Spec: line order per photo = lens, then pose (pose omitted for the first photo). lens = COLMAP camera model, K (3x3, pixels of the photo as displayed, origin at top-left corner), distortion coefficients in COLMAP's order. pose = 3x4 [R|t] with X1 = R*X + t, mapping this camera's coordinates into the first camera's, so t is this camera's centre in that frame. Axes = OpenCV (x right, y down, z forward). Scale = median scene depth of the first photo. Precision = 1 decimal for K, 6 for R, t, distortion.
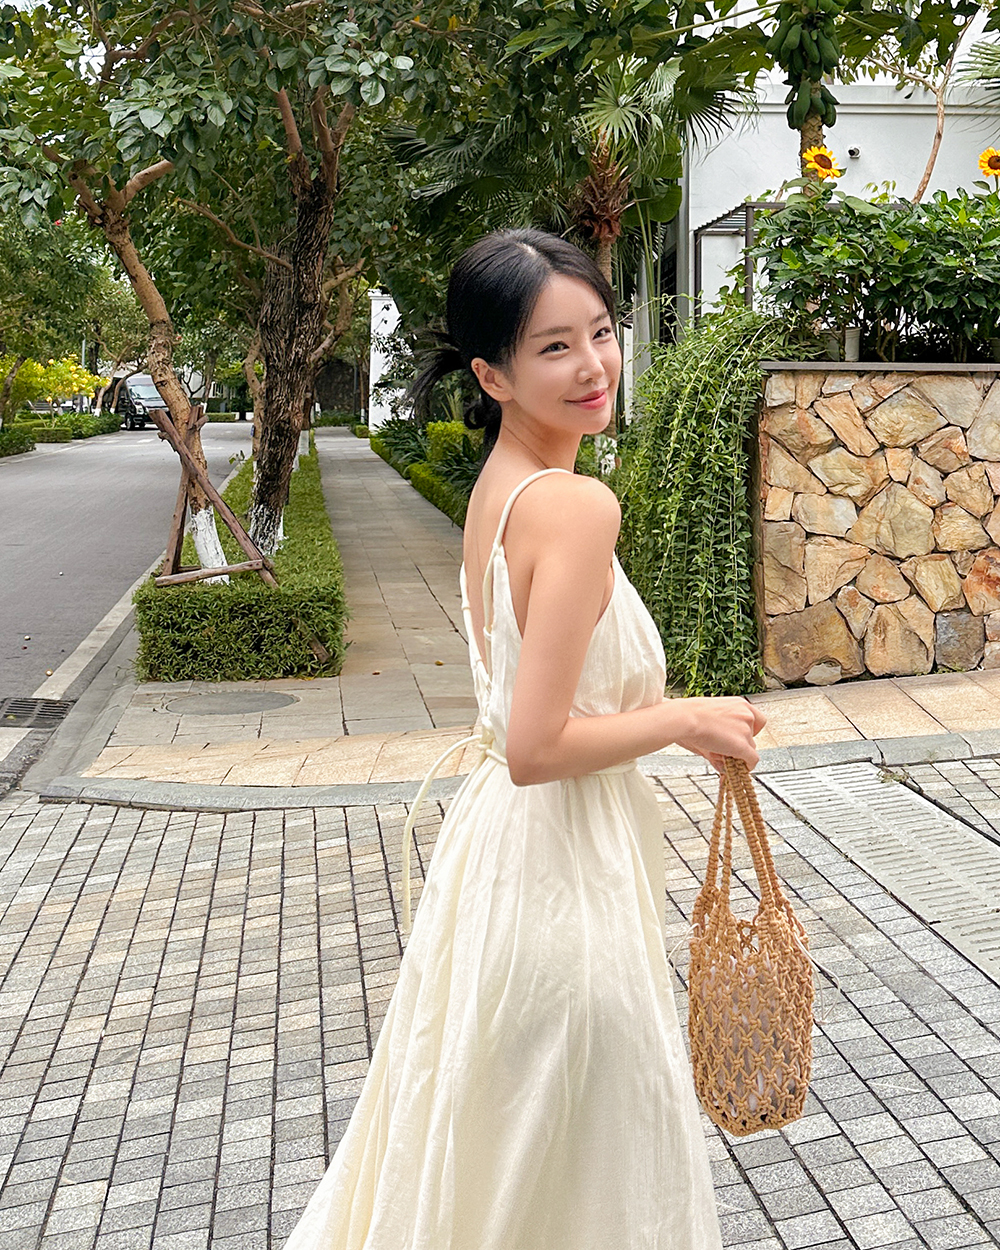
lens RADIAL K [[1617.1, 0, 500.0], [0, 1617.1, 625.0], [0, 0, 1]] dist [-0.028112, -0.007864]
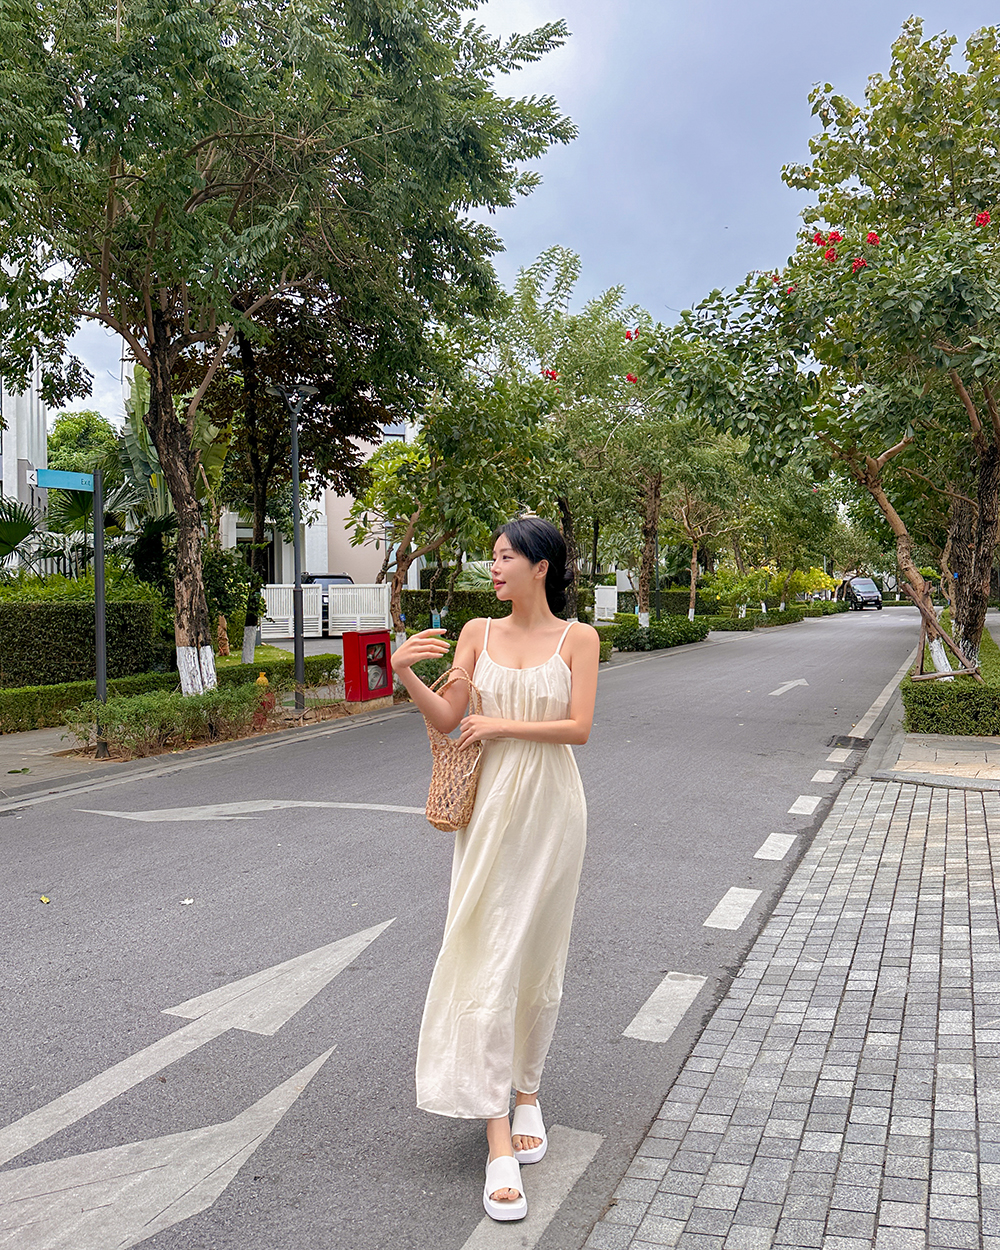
lens RADIAL K [[961.4, 0, 500.0], [0, 961.4, 625.0], [0, 0, 1]] dist [0.003644, -0.134184]
pose [[0.840727, -0.018794, -0.541133, -0.024365], [-0.040722, 0.994372, -0.097802, 0.031559], [0.539926, 0.104261, 0.835230, -0.096228]]
